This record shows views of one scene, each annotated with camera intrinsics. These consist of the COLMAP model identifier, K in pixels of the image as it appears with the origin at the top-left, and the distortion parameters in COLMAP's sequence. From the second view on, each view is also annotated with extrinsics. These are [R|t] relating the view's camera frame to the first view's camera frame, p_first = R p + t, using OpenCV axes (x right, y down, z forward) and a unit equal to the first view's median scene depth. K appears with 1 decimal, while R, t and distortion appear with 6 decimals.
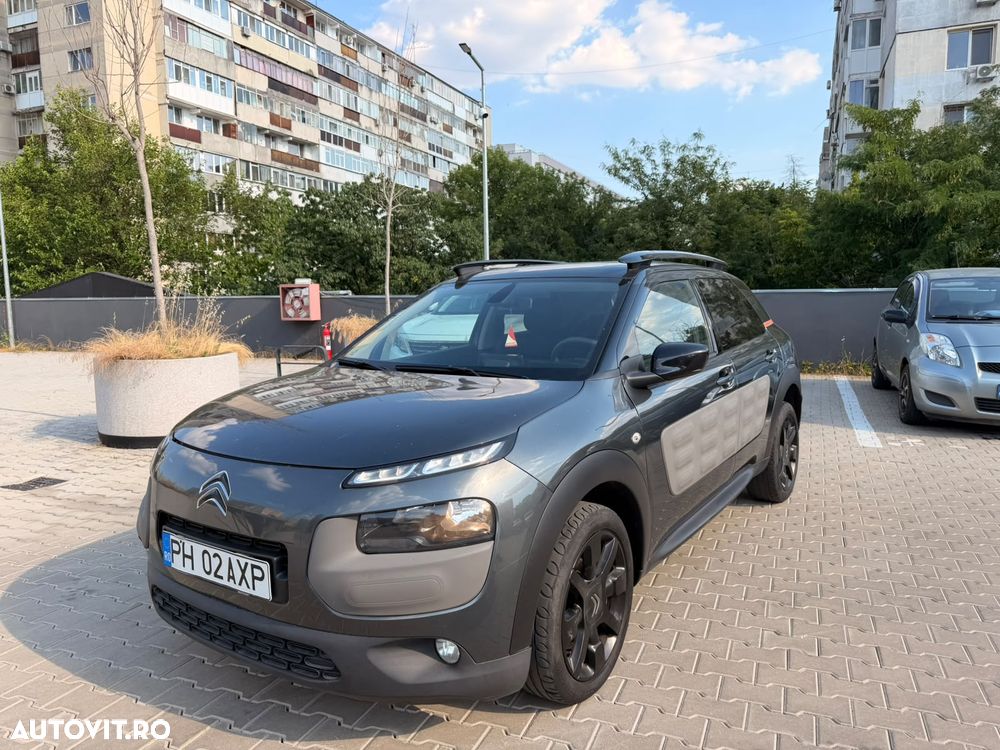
lens RADIAL K [[718.7, 0, 504.1], [0, 718.7, 373.8], [0, 0, 1]] dist [-0.006411, -0.005938]
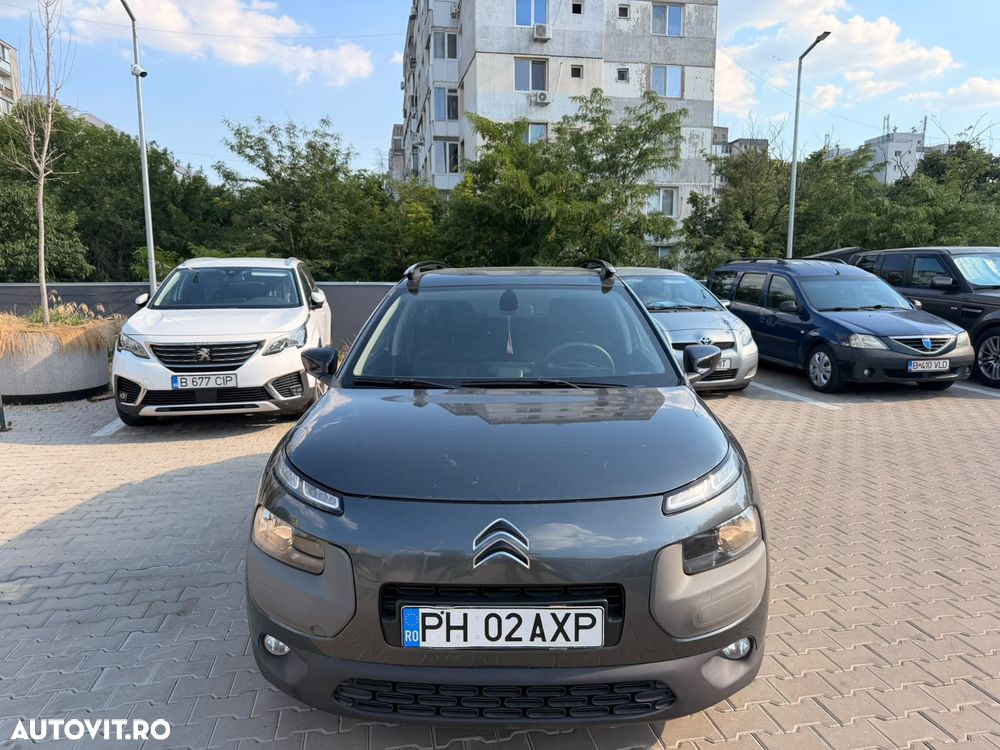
lens RADIAL K [[708.1, 0, 500.4], [0, 708.1, 370.4], [0, 0, 1]] dist [0.006649, -0.000441]
pose [[0.839787, -0.063380, 0.539203, -0.066521], [0.051919, 0.997986, 0.036446, -0.006021], [-0.540427, -0.002612, 0.841387, 0.021791]]
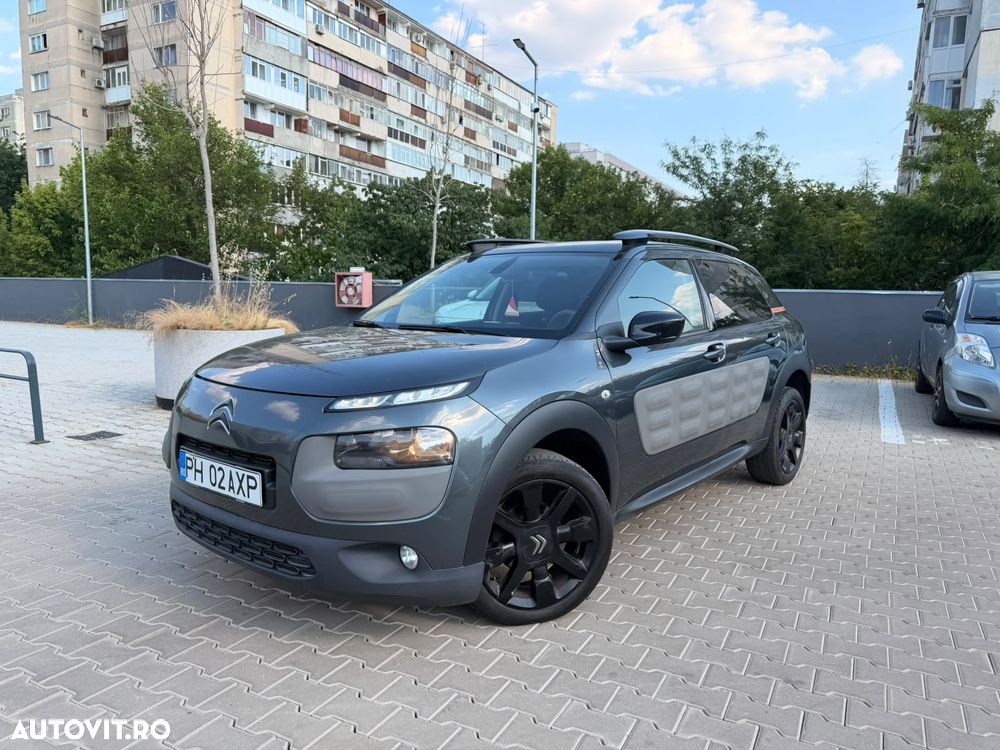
lens RADIAL K [[718.5, 0, 493.3], [0, 718.5, 376.7], [0, 0, 1]] dist [-0.001605, -0.010818]
pose [[0.994757, 0.044028, -0.092308, 0.010728], [-0.043558, 0.999026, 0.007101, 0.005906], [0.092530, -0.003043, 0.995705, -0.008973]]
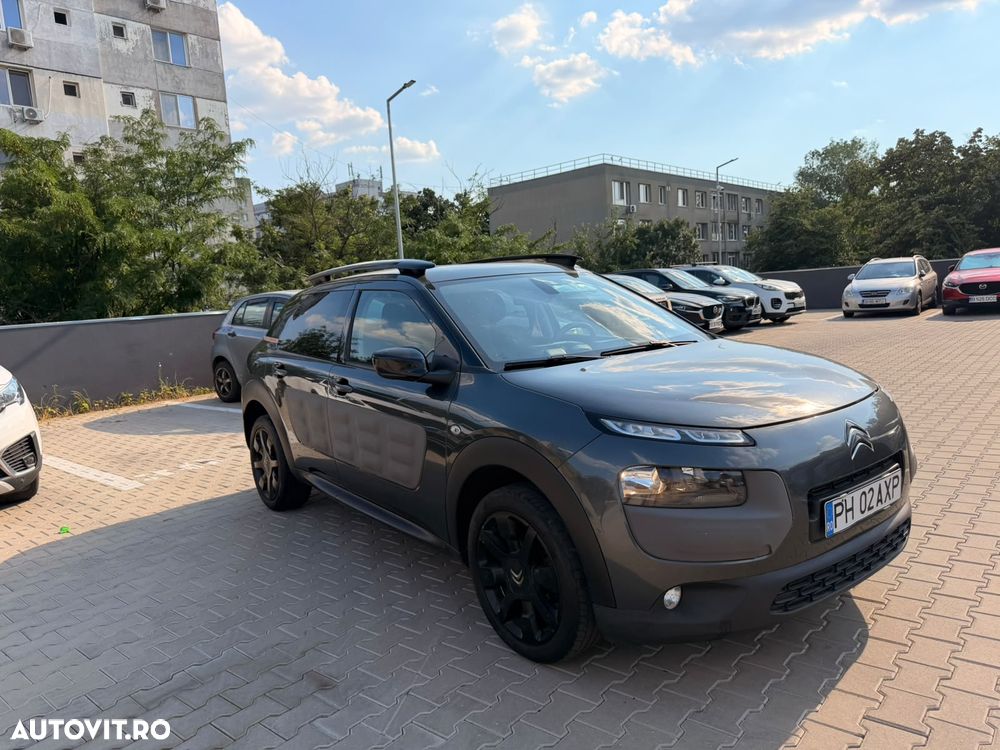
lens RADIAL K [[709.2, 0, 492.6], [0, 709.2, 383.0], [0, 0, 1]] dist [-0.006804, -0.001606]
pose [[0.315209, -0.128125, 0.940334, -0.124740], [0.168067, 0.982719, 0.077563, -0.007607], [-0.934022, 0.133590, 0.331296, 0.089975]]
